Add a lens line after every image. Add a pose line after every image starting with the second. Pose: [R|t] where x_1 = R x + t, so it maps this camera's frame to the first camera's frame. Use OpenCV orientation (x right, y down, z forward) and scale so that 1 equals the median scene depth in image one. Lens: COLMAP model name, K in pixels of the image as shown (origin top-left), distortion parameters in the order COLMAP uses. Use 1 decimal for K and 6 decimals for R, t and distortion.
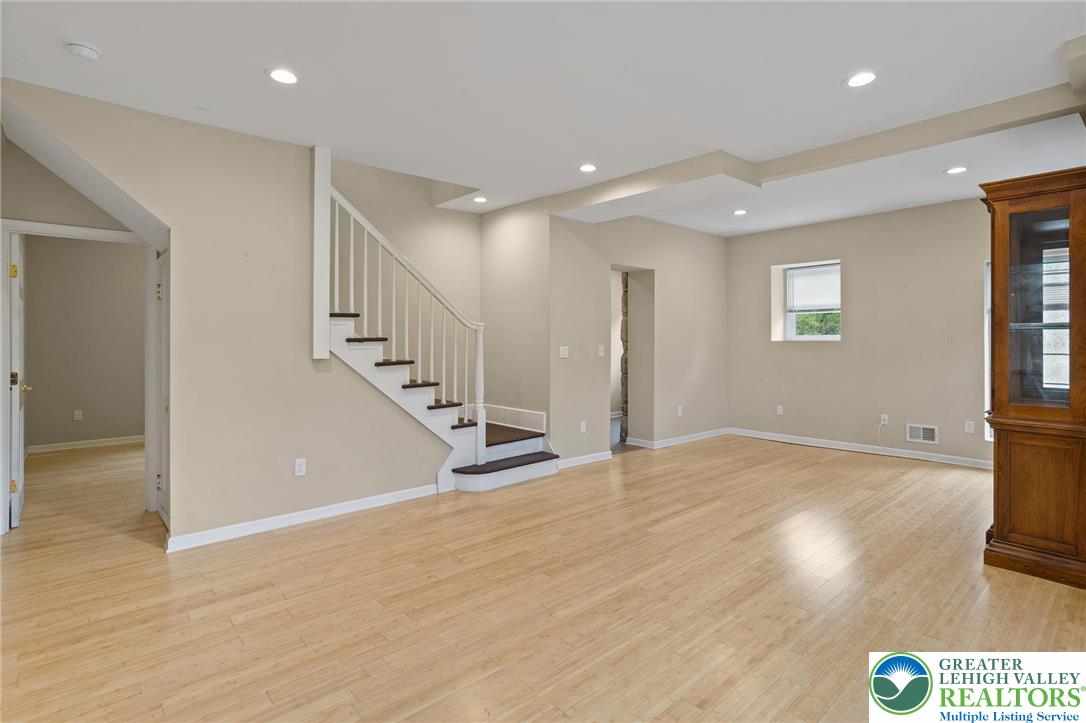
lens RADIAL K [[503.9, 0, 543.1], [0, 503.9, 335.2], [0, 0, 1]] dist [0.019979, -0.000135]
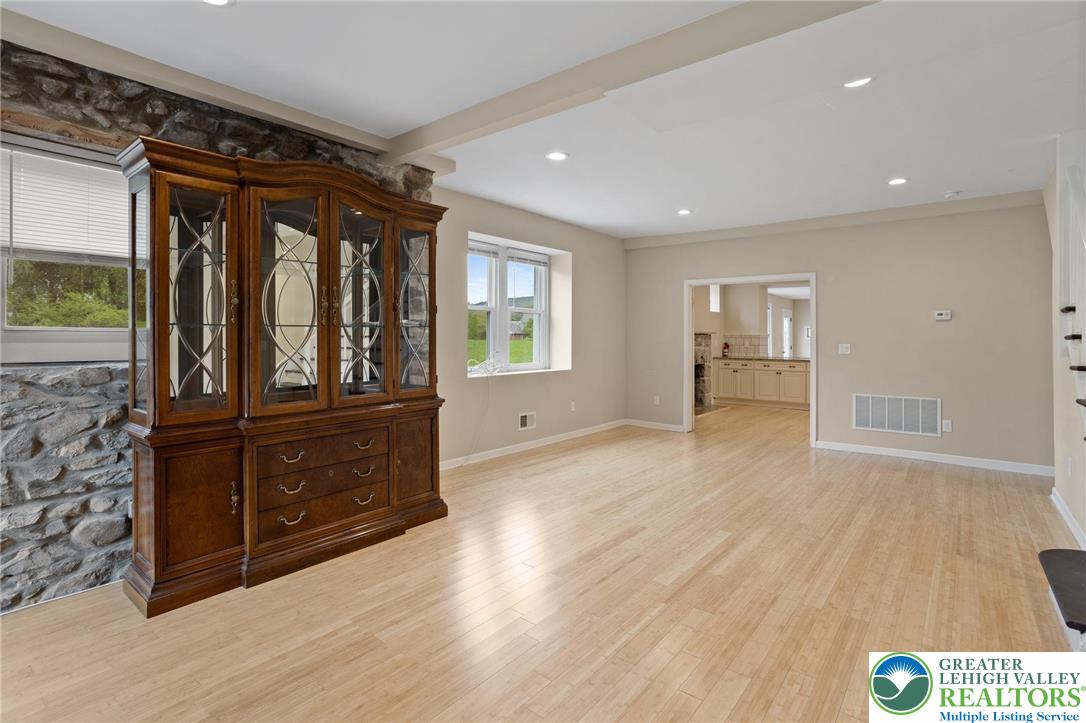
lens RADIAL K [[540.5, 0, 543.8], [0, 540.5, 340.7], [0, 0, 1]] dist [-0.042900, 0.029205]
pose [[-0.981032, -0.004493, -0.193792, 0.739975], [-0.004859, 0.999987, 0.001417, 0.028724], [0.193783, 0.002331, -0.981042, 1.904868]]
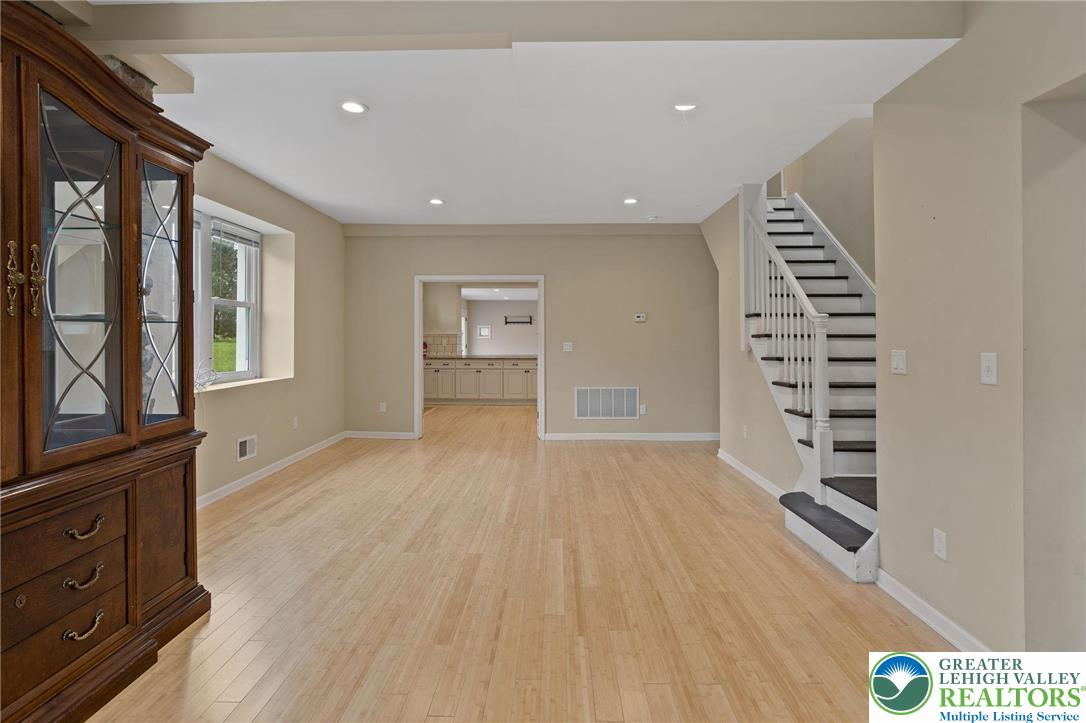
lens RADIAL K [[548.1, 0, 548.8], [0, 548.1, 337.2], [0, 0, 1]] dist [-0.052918, 0.036381]
pose [[-0.658394, -0.001306, -0.752672, 0.955873], [0.003243, 0.999984, -0.004572, 0.027156], [0.752667, -0.005452, -0.658379, 1.626509]]
